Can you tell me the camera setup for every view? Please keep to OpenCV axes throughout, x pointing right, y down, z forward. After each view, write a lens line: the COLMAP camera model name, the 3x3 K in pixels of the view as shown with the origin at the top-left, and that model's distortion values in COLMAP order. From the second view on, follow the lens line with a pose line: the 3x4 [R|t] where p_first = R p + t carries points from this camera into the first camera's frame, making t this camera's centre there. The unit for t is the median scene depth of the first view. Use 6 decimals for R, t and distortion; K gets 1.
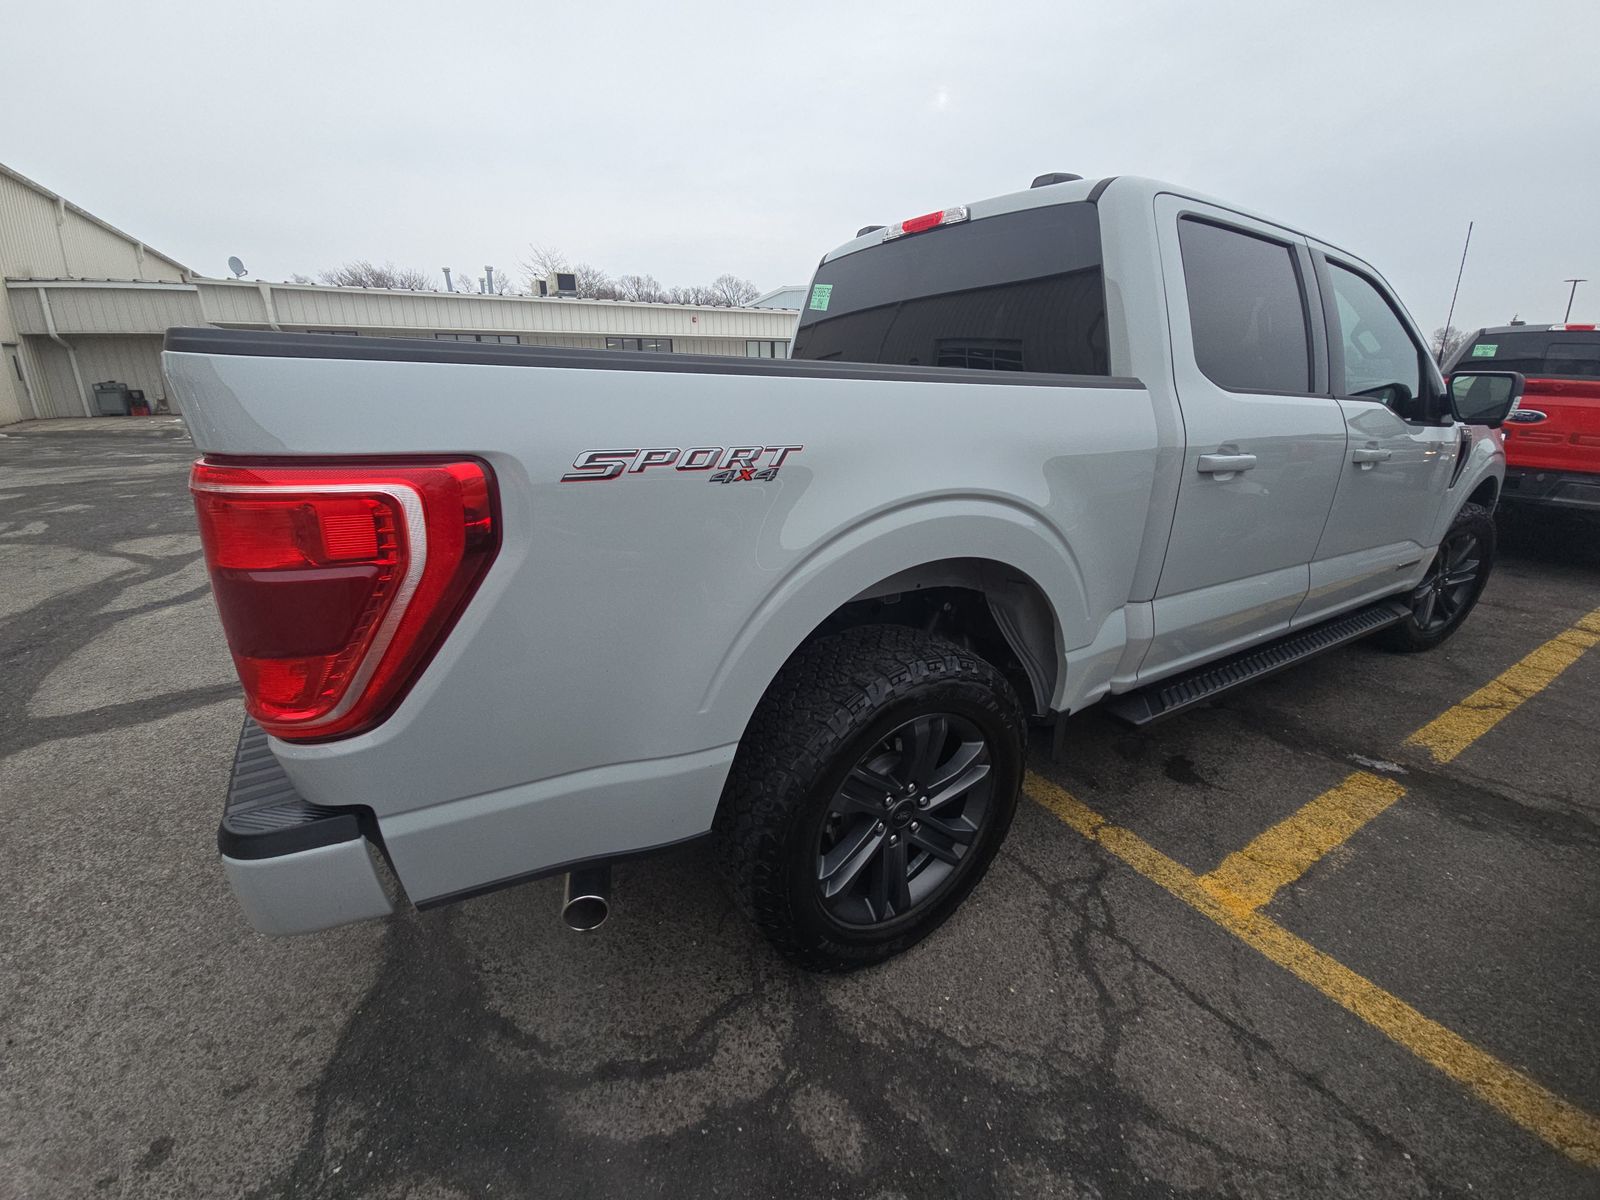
lens RADIAL K [[651.1, 0, 800.0], [0, 651.1, 600.0], [0, 0, 1]] dist [0.033917, -0.021813]
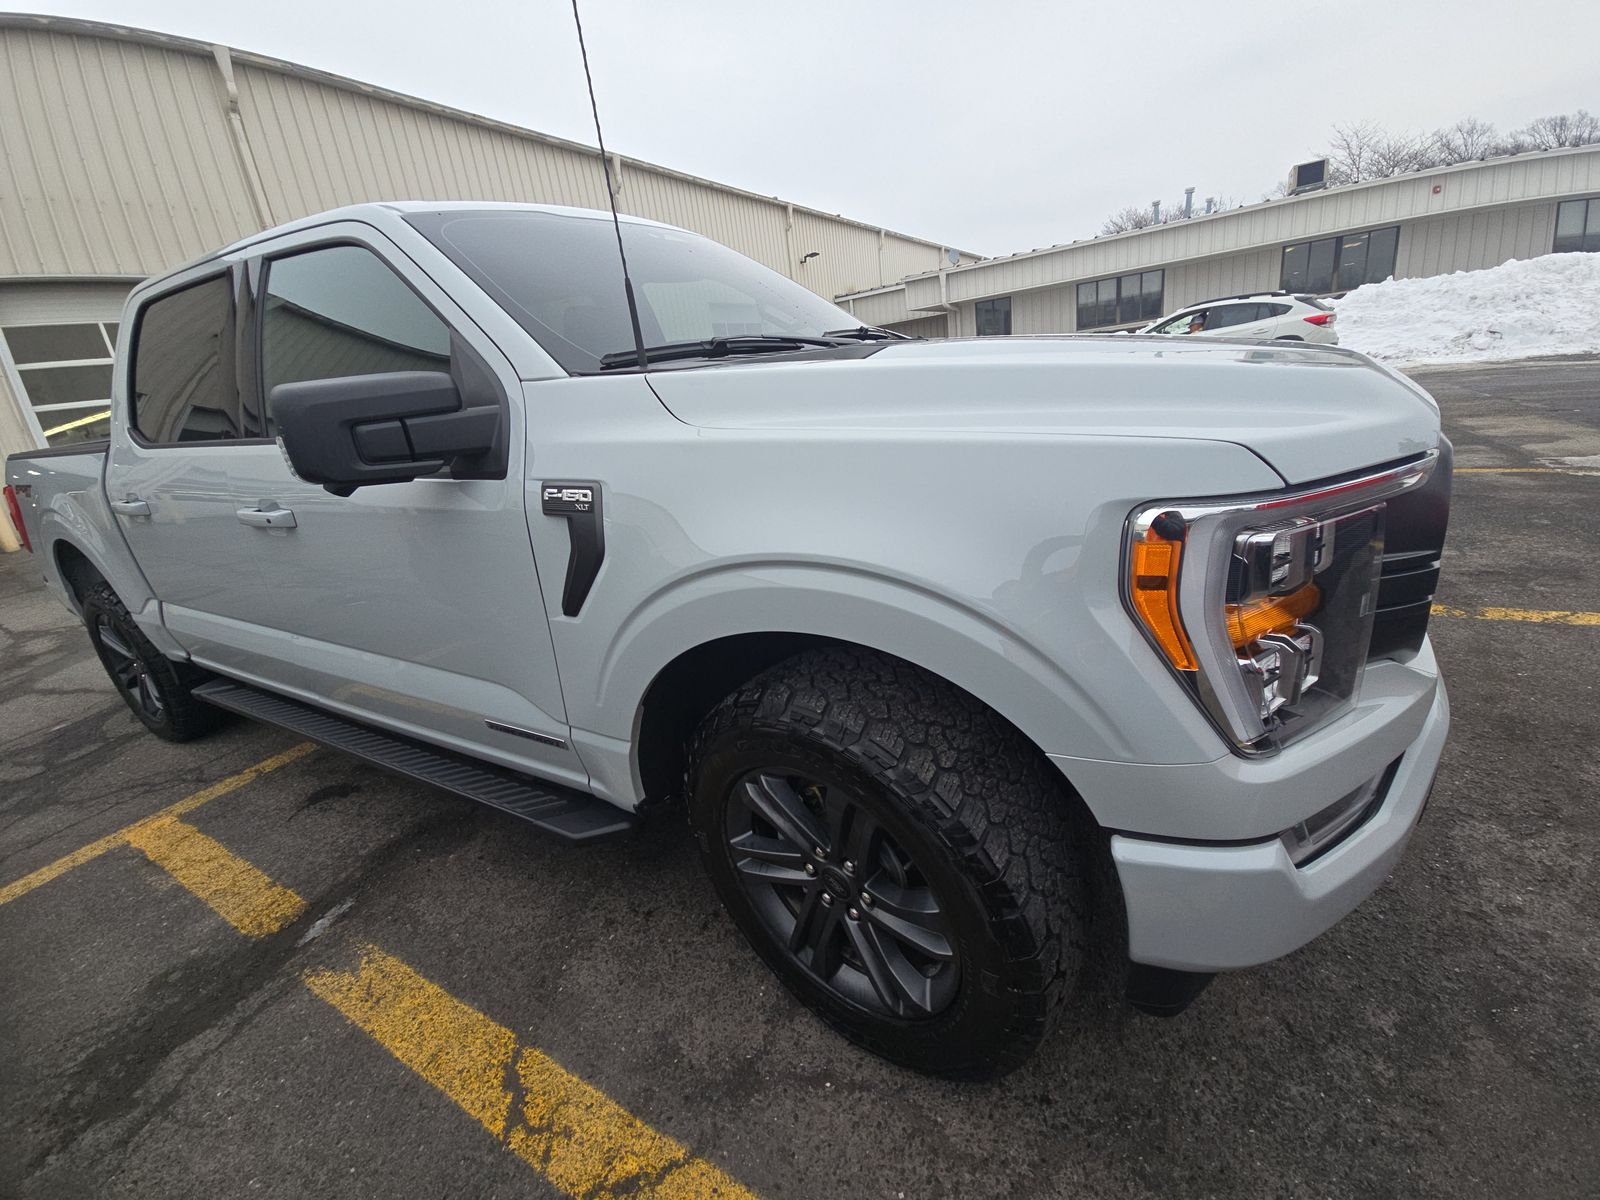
lens RADIAL K [[651.1, 0, 800.0], [0, 651.1, 600.0], [0, 0, 1]] dist [0.033917, -0.021813]
pose [[0.467964, 0.237229, -0.851312, 0.478445], [-0.160100, 0.970116, 0.182329, -0.095212], [0.869125, 0.050971, 0.491960, 0.306313]]
